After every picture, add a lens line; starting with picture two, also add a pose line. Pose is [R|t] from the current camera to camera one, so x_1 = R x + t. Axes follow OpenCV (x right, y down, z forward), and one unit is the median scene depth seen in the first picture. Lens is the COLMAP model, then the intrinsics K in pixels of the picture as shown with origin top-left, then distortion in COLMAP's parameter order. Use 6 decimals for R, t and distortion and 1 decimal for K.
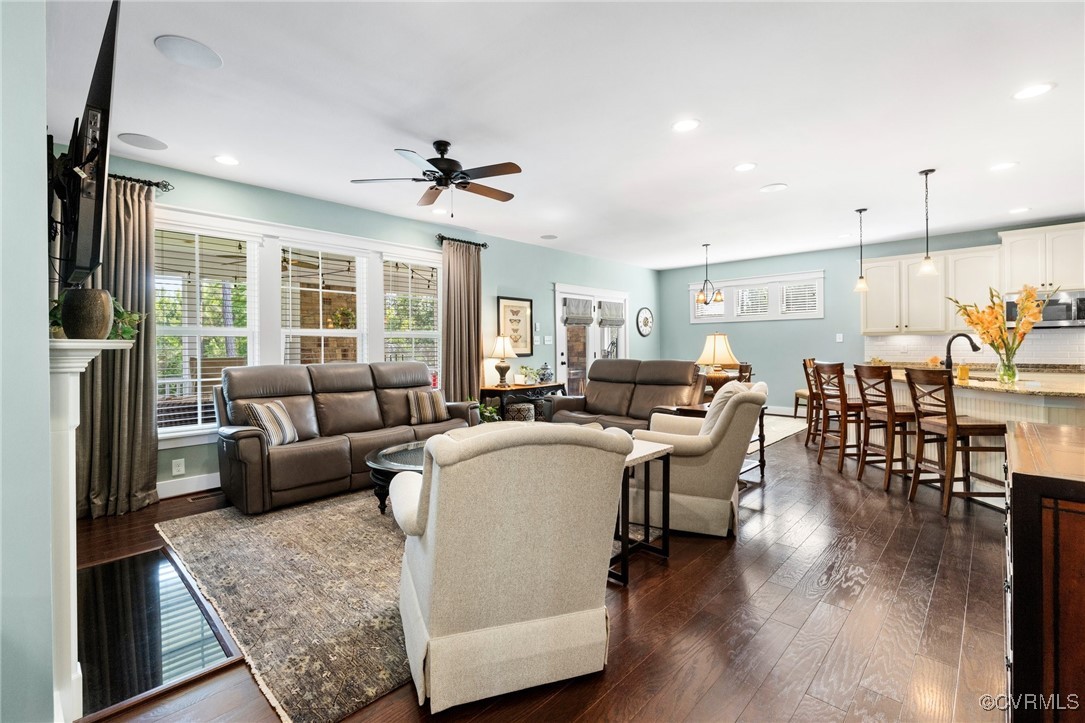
lens RADIAL K [[477.0, 0, 534.2], [0, 477.0, 338.5], [0, 0, 1]] dist [-0.004119, 0.000004]
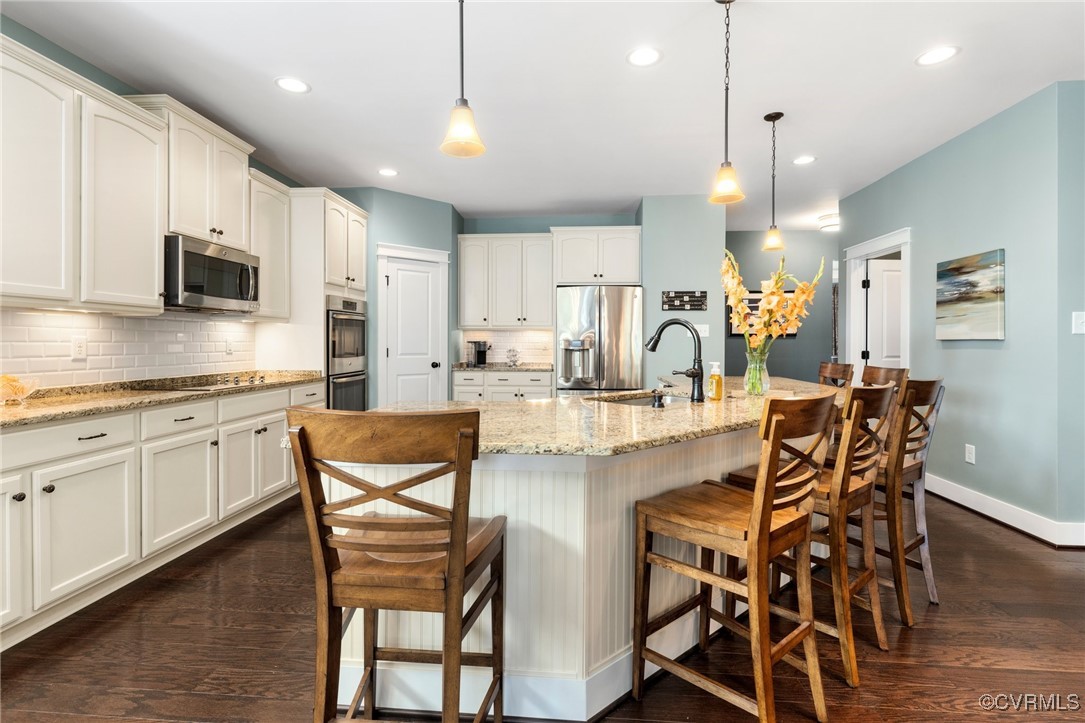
lens RADIAL K [[515.0, 0, 534.8], [0, 515.0, 345.1], [0, 0, 1]] dist [-0.001200, -0.000860]
pose [[-0.635526, 0.002703, 0.772075, 0.357130], [-0.010194, 0.999877, -0.011892, 0.018957], [-0.772012, -0.015428, -0.635420, 0.991870]]
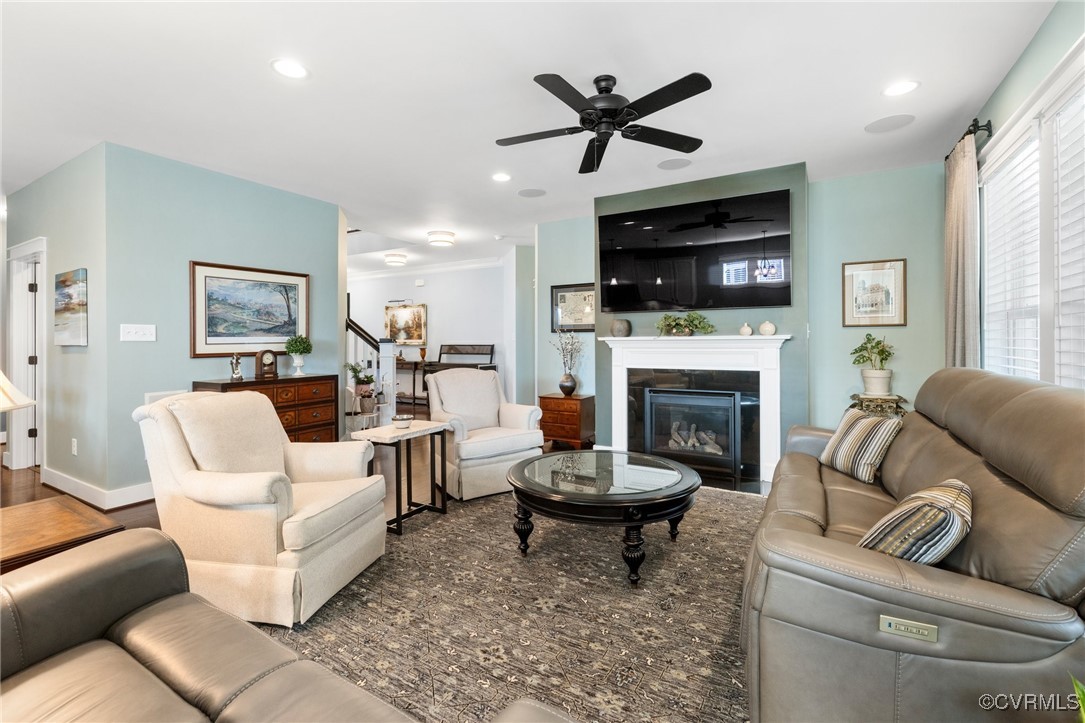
lens RADIAL K [[477.0, 0, 534.2], [0, 477.0, 338.5], [0, 0, 1]] dist [-0.004119, 0.000004]
pose [[-0.973168, 0.013416, -0.229703, 0.058828], [0.017960, 0.999682, -0.017703, 0.013184], [0.229392, -0.021353, -0.973100, 0.966317]]
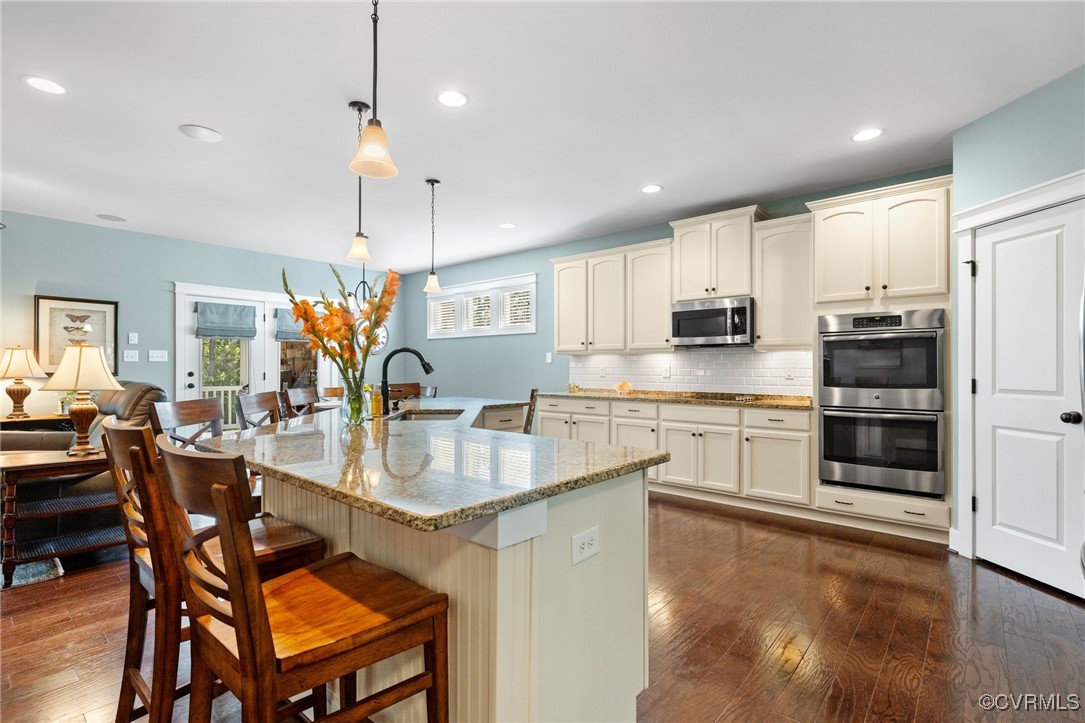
lens RADIAL K [[505.1, 0, 537.8], [0, 505.1, 364.2], [0, 0, 1]] dist [-0.000438, -0.000101]
pose [[0.998638, 0.011011, 0.050999, 0.692409], [-0.011491, 0.999892, 0.009121, 0.002575], [-0.050893, -0.009694, 0.998657, 0.181702]]
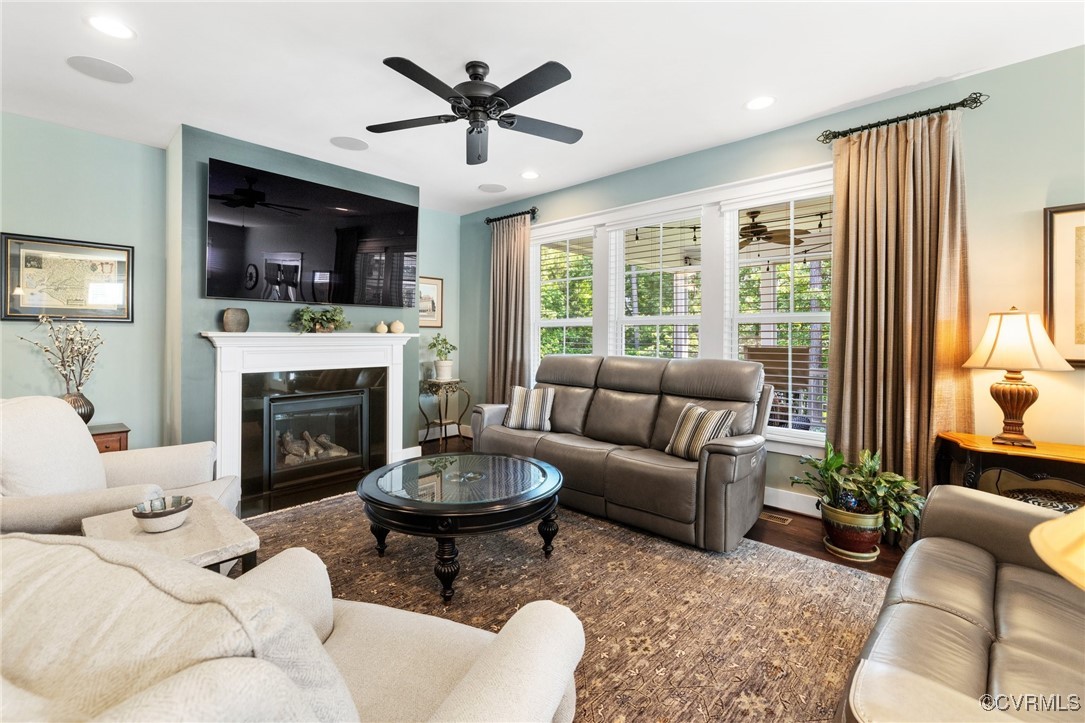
lens RADIAL K [[477.0, 0, 534.2], [0, 477.0, 338.5], [0, 0, 1]] dist [-0.004119, 0.000004]
pose [[0.012548, 0.010639, -0.999865, 0.313511], [0.013107, 0.999856, 0.010803, 0.005889], [0.999835, -0.013240, 0.012407, 0.605774]]
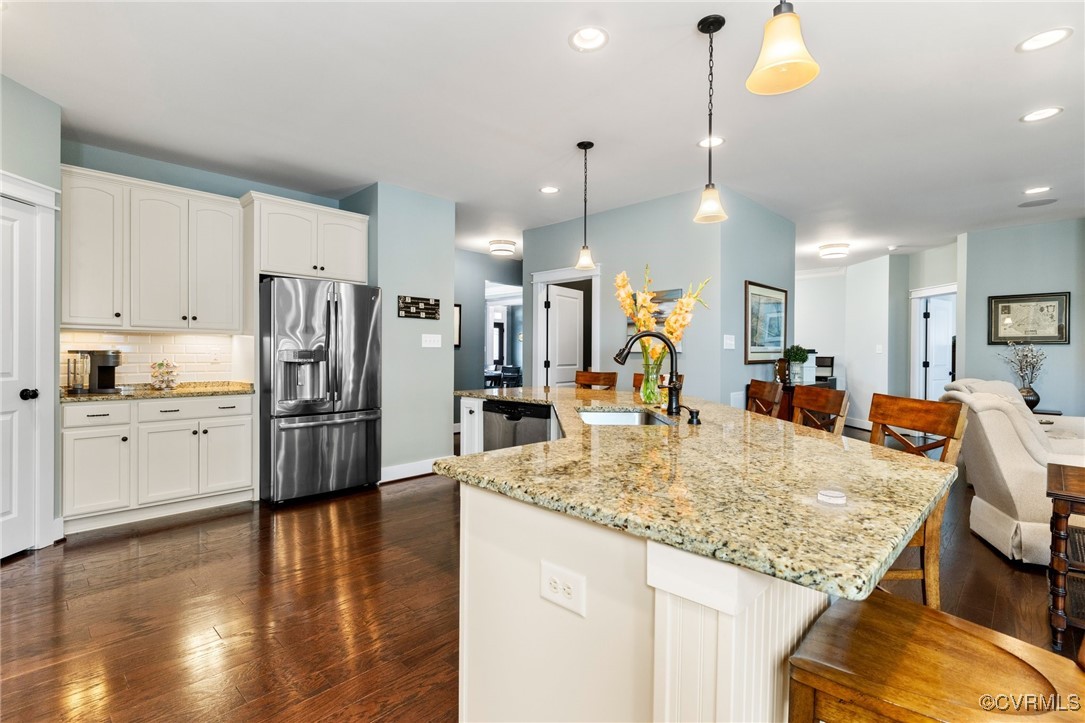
lens RADIAL K [[507.6, 0, 540.0], [0, 507.6, 355.1], [0, 0, 1]] dist [0.003020, 0.000022]
pose [[-0.999995, 0.003013, -0.000732, 0.674210], [0.003022, 0.999909, -0.013169, 0.015444], [0.000692, -0.013171, -0.999913, 1.032754]]
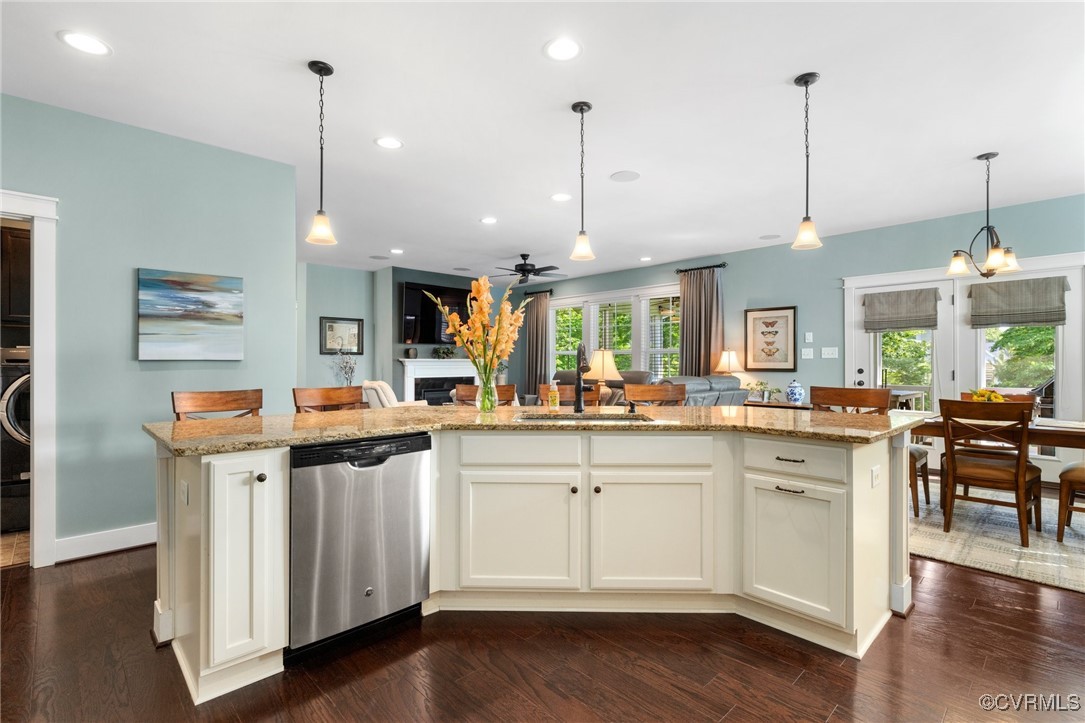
lens RADIAL K [[505.1, 0, 537.8], [0, 505.1, 364.2], [0, 0, 1]] dist [-0.000438, -0.000101]
pose [[-0.041998, 0.011368, -0.999053, 1.029391], [0.017296, 0.999794, 0.010650, 0.005671], [0.998968, -0.016832, -0.042186, 0.636649]]
